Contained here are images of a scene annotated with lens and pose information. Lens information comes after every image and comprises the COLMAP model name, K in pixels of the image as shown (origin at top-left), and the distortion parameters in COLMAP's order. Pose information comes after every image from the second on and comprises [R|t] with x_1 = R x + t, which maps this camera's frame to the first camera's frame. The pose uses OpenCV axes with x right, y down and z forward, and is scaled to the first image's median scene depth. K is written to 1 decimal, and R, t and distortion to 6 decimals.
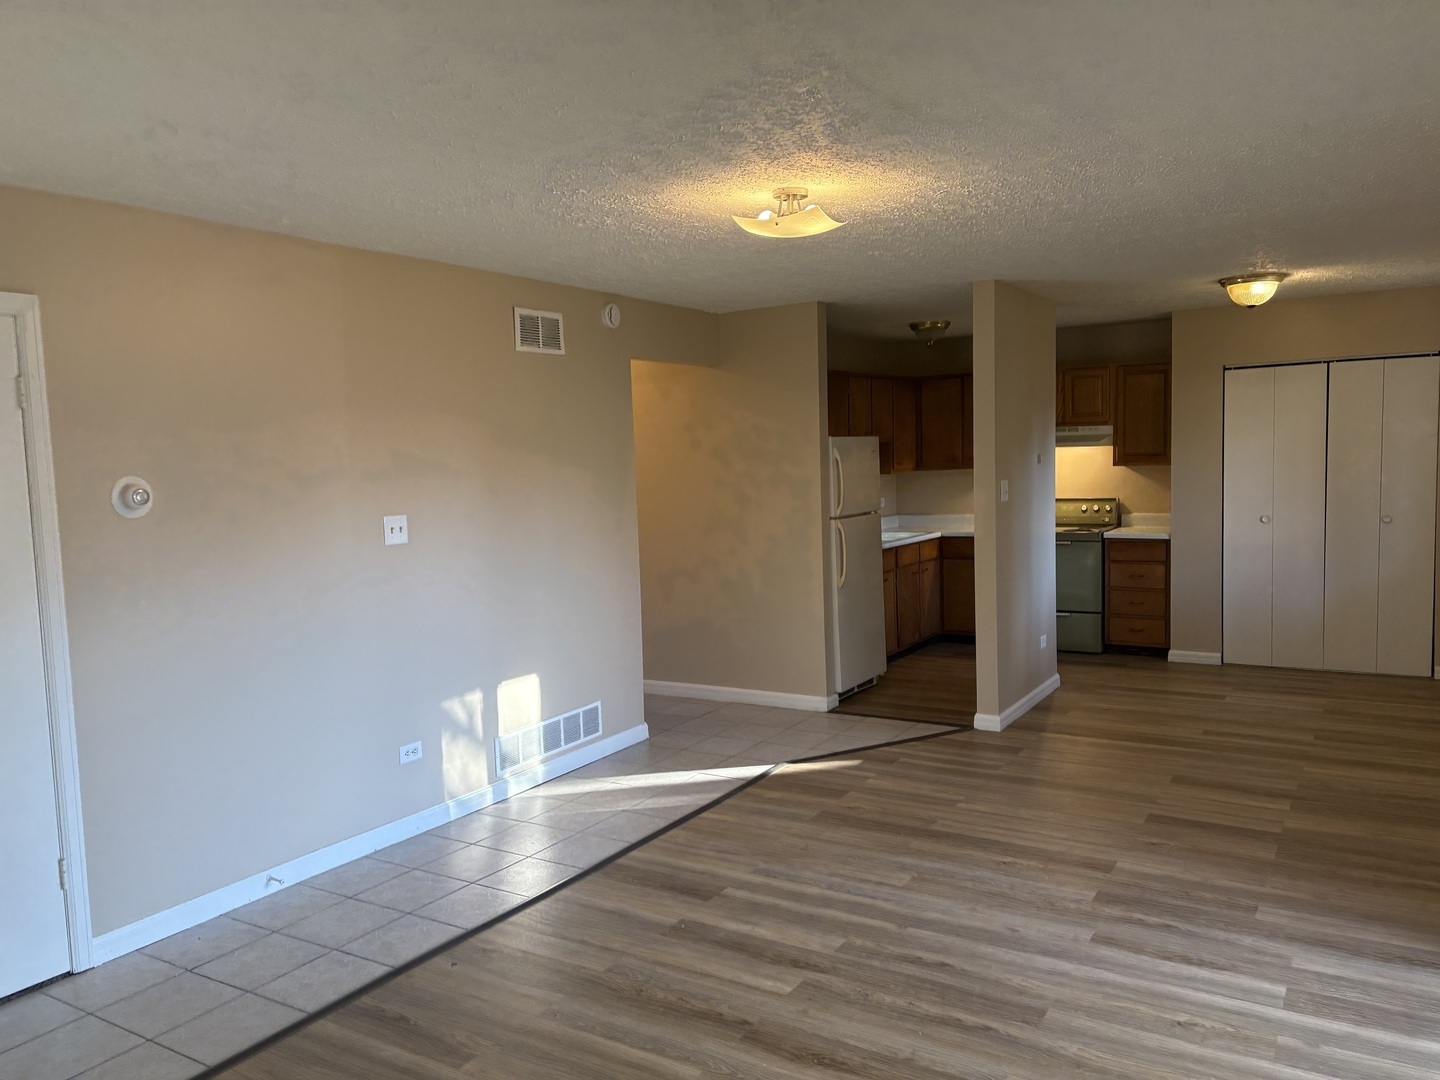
lens RADIAL K [[1102.3, 0, 720.2], [0, 1102.3, 540.7], [0, 0, 1]] dist [-0.008553, -0.000389]
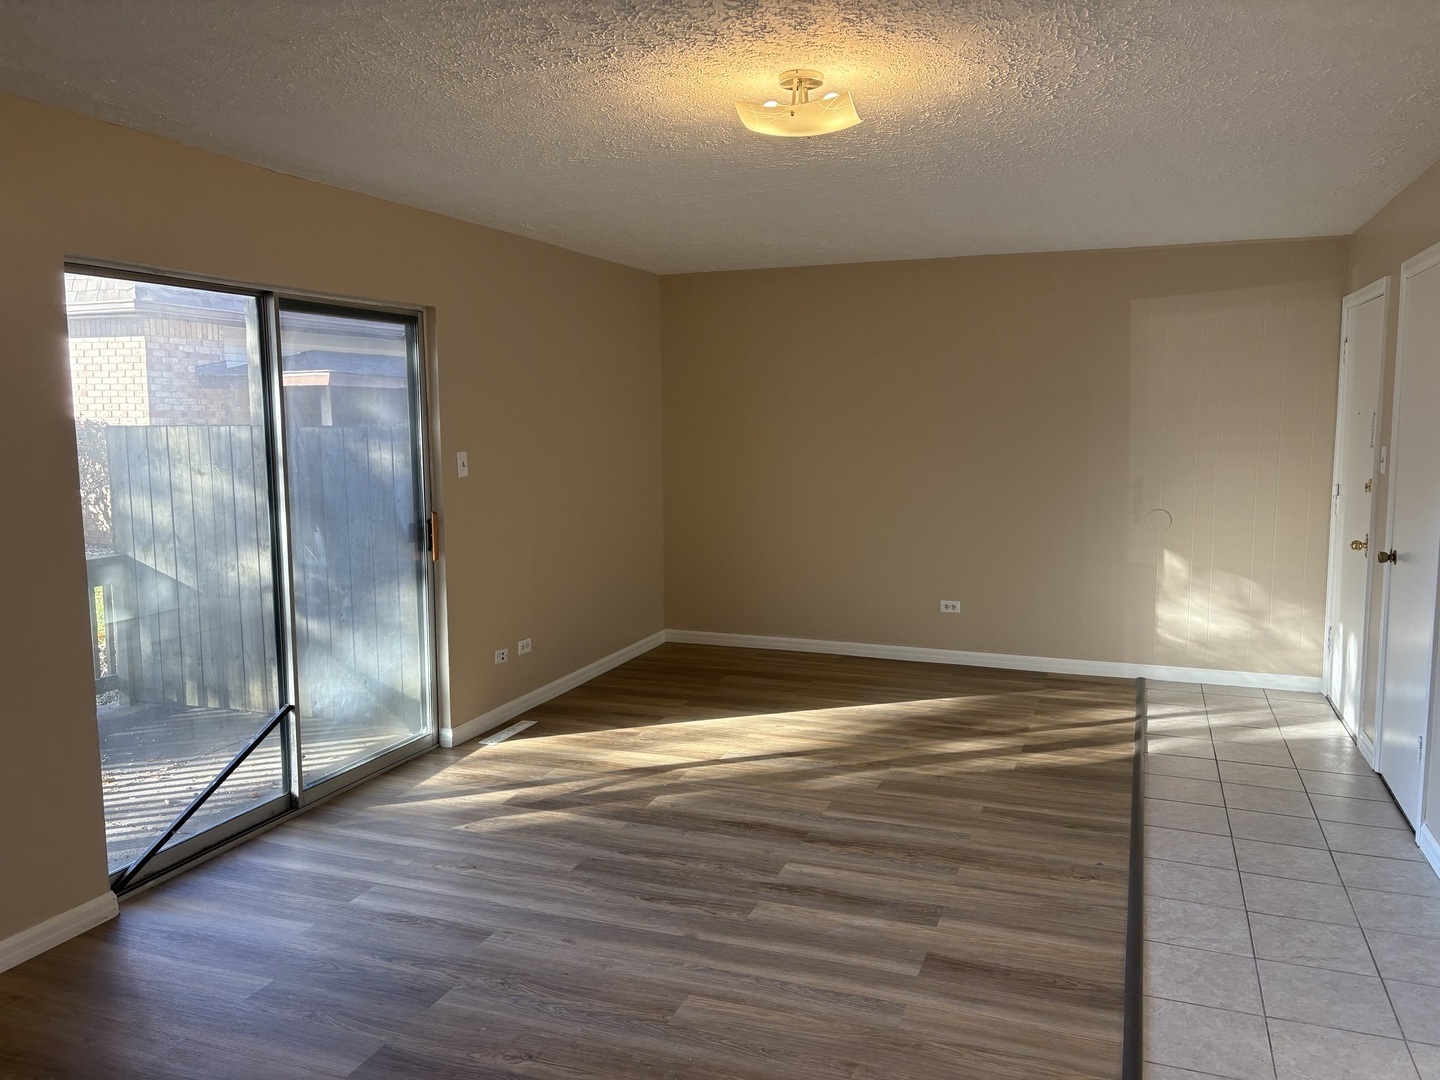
lens RADIAL K [[1102.3, 0, 720.8], [0, 1102.3, 537.8], [0, 0, 1]] dist [-0.008553, -0.000389]
pose [[-0.981955, 0.062881, -0.178353, 0.299835], [0.026106, 0.979145, 0.201478, -0.158298], [0.187303, 0.193186, -0.963118, 1.934043]]
